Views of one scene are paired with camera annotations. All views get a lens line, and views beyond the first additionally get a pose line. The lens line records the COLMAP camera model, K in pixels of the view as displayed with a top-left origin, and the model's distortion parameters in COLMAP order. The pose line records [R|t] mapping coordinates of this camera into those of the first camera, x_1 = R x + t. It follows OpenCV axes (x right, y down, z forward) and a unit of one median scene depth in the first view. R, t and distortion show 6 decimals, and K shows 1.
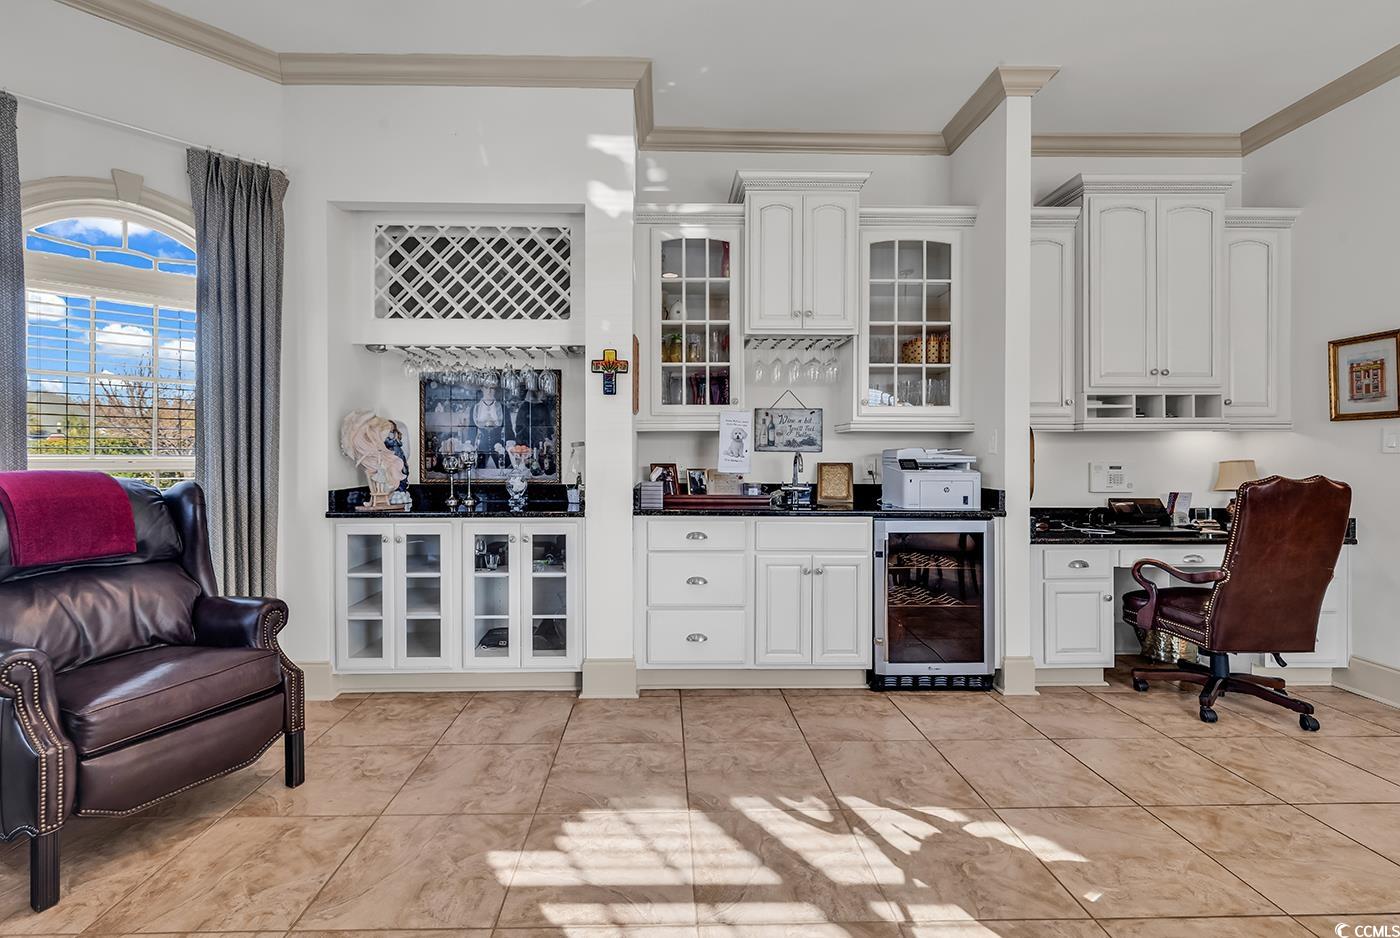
lens RADIAL K [[631.4, 0, 695.7], [0, 631.4, 454.8], [0, 0, 1]] dist [0.002182, -0.000216]
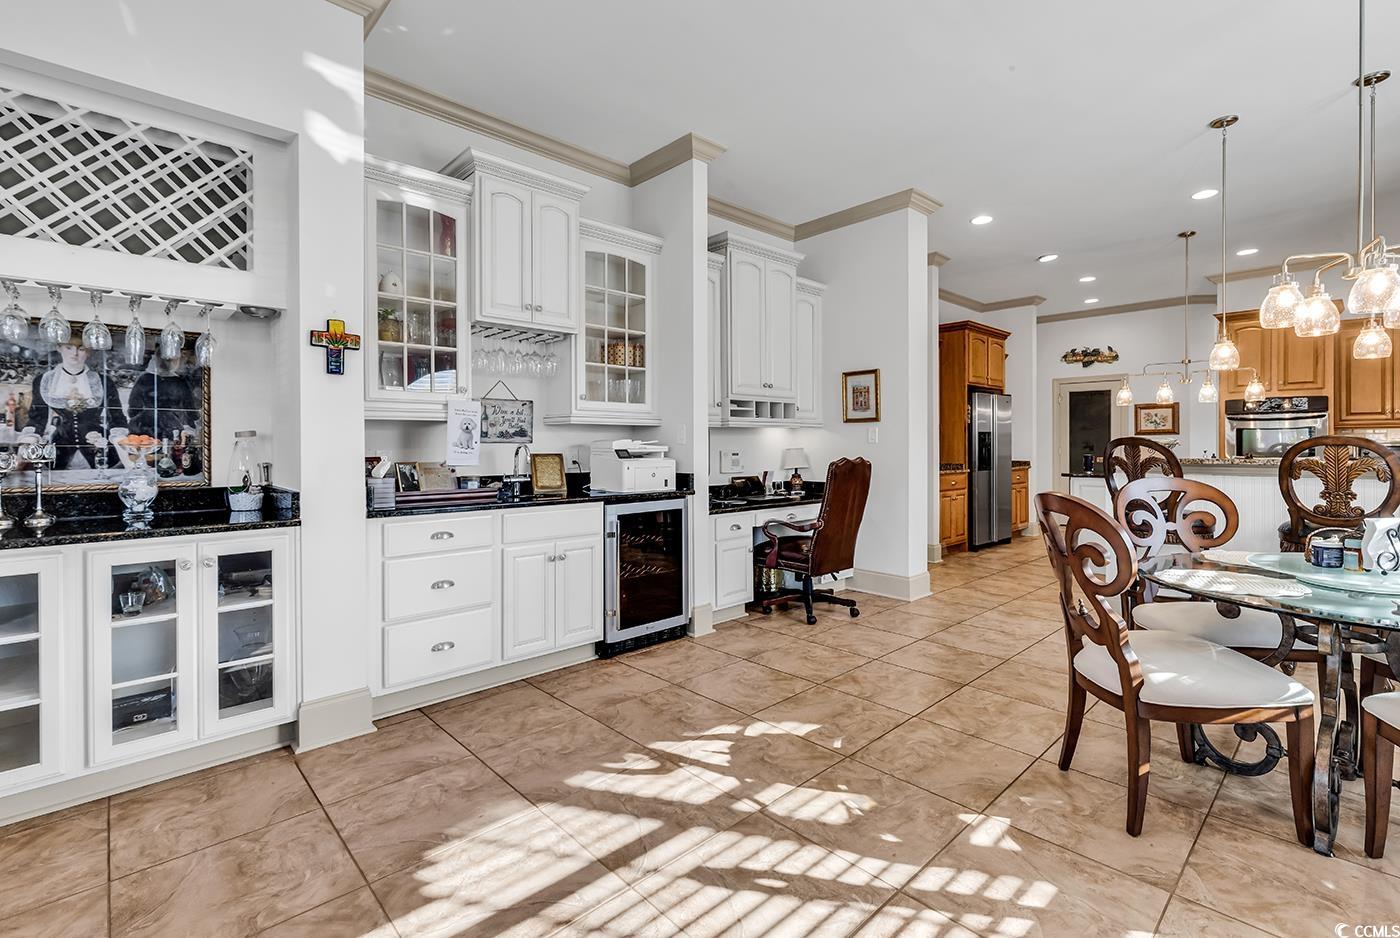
lens RADIAL K [[629.9, 0, 708.0], [0, 629.9, 443.6], [0, 0, 1]] dist [0.001953, 0.000208]
pose [[0.741294, -0.003159, 0.671174, -0.317760], [0.005258, 0.999986, -0.001100, -0.001447], [-0.671160, 0.004345, 0.741299, 0.059709]]
